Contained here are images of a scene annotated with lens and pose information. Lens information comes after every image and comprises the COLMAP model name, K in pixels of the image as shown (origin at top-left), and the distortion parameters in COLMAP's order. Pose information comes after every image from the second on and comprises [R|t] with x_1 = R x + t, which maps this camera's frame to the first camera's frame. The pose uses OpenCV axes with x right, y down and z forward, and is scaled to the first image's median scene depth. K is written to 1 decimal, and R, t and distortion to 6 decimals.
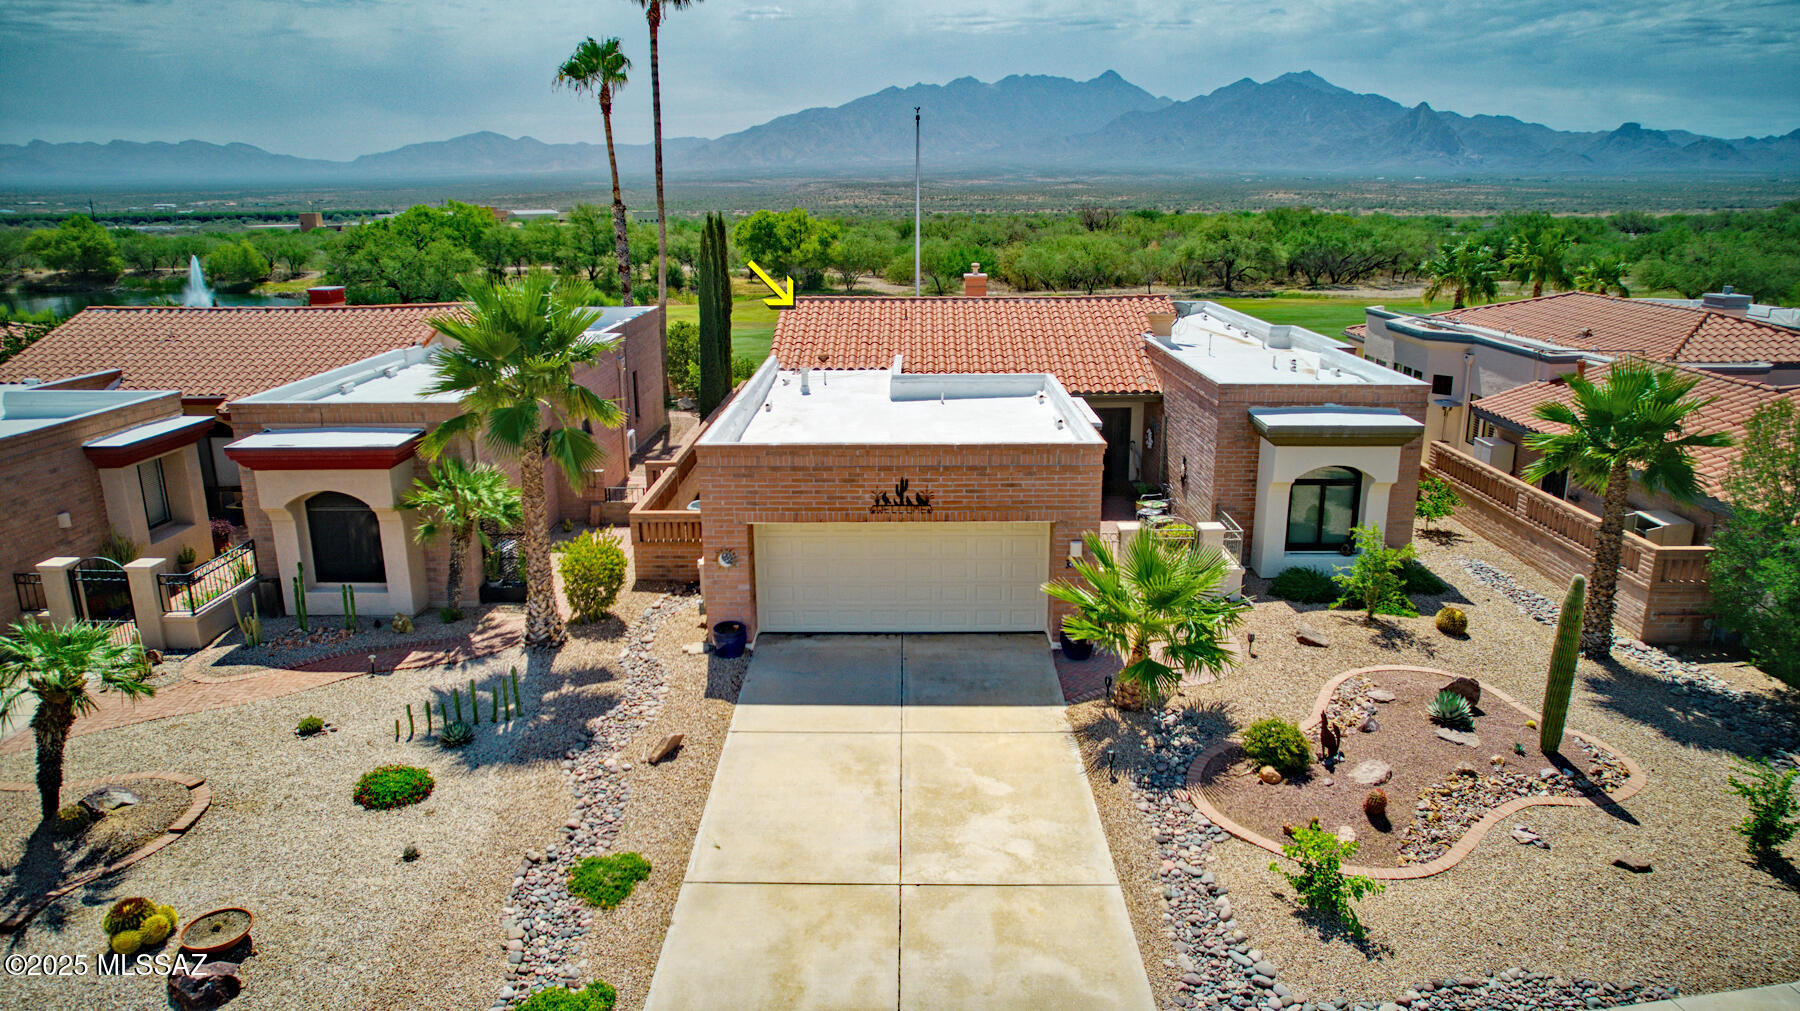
lens RADIAL K [[1196.5, 0, 900.0], [0, 1196.5, 505.5], [0, 0, 1]] dist [-0.088378, 0.102804]
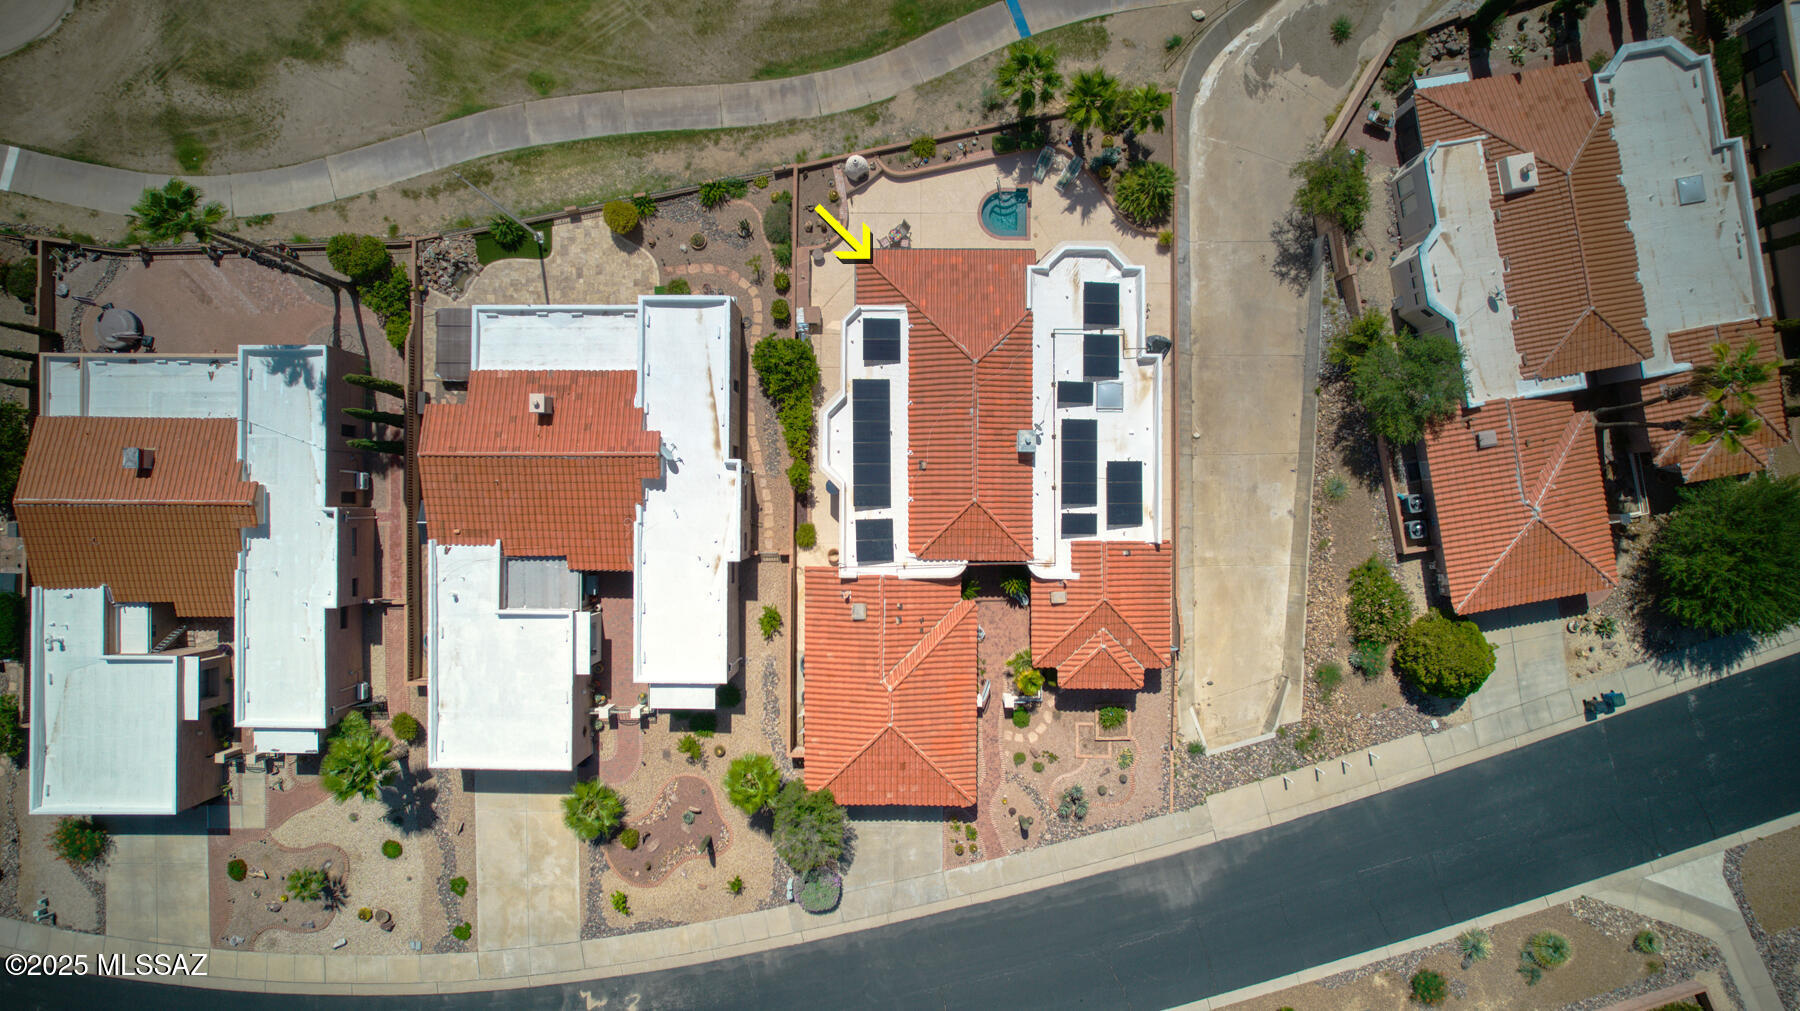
lens RADIAL K [[1196.5, 0, 900.0], [0, 1196.5, 505.5], [0, 0, 1]] dist [-0.088378, 0.102804]
pose [[0.999986, -0.003783, 0.003740, 0.934347], [-0.002715, 0.241578, 0.970378, -2.905912], [-0.004574, -0.970374, 0.241564, 0.913628]]
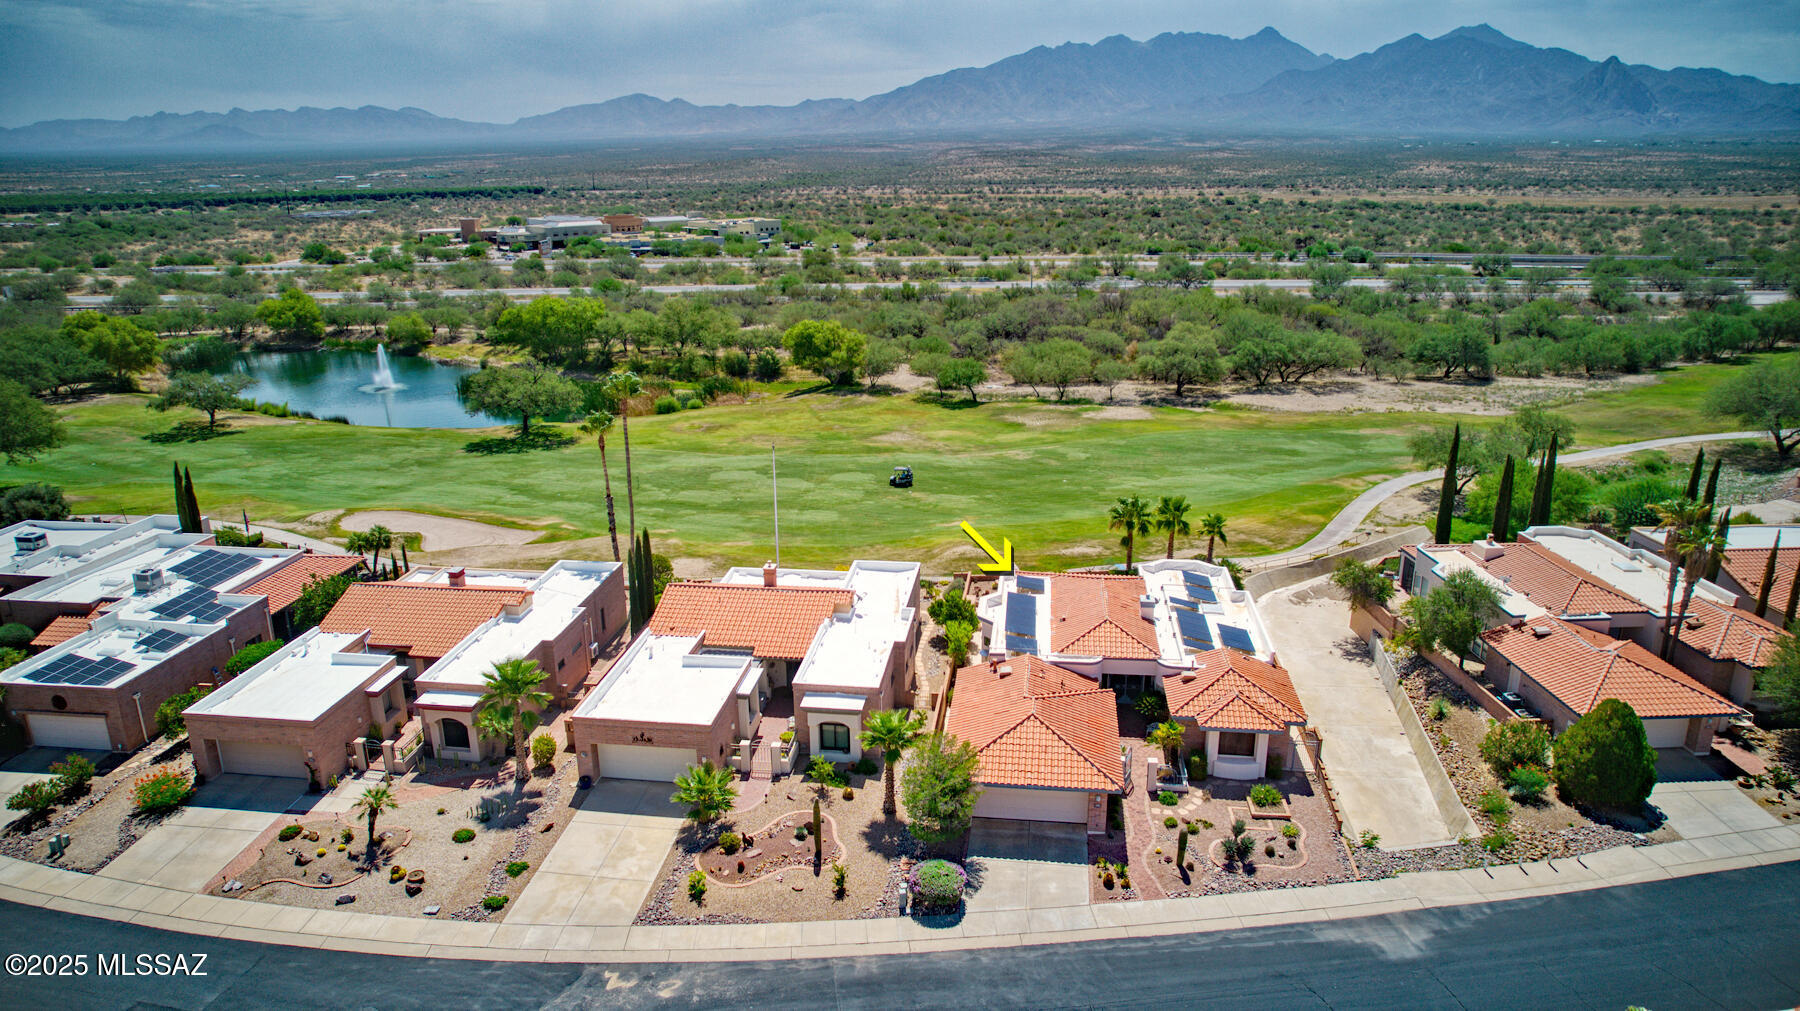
lens RADIAL K [[1196.5, 0, 900.0], [0, 1196.5, 505.5], [0, 0, 1]] dist [-0.088378, 0.102804]
pose [[0.992994, 0.035493, -0.112707, 0.907230], [-0.031839, 0.998913, 0.034051, -0.674328], [0.113793, -0.030224, 0.993045, -1.709384]]
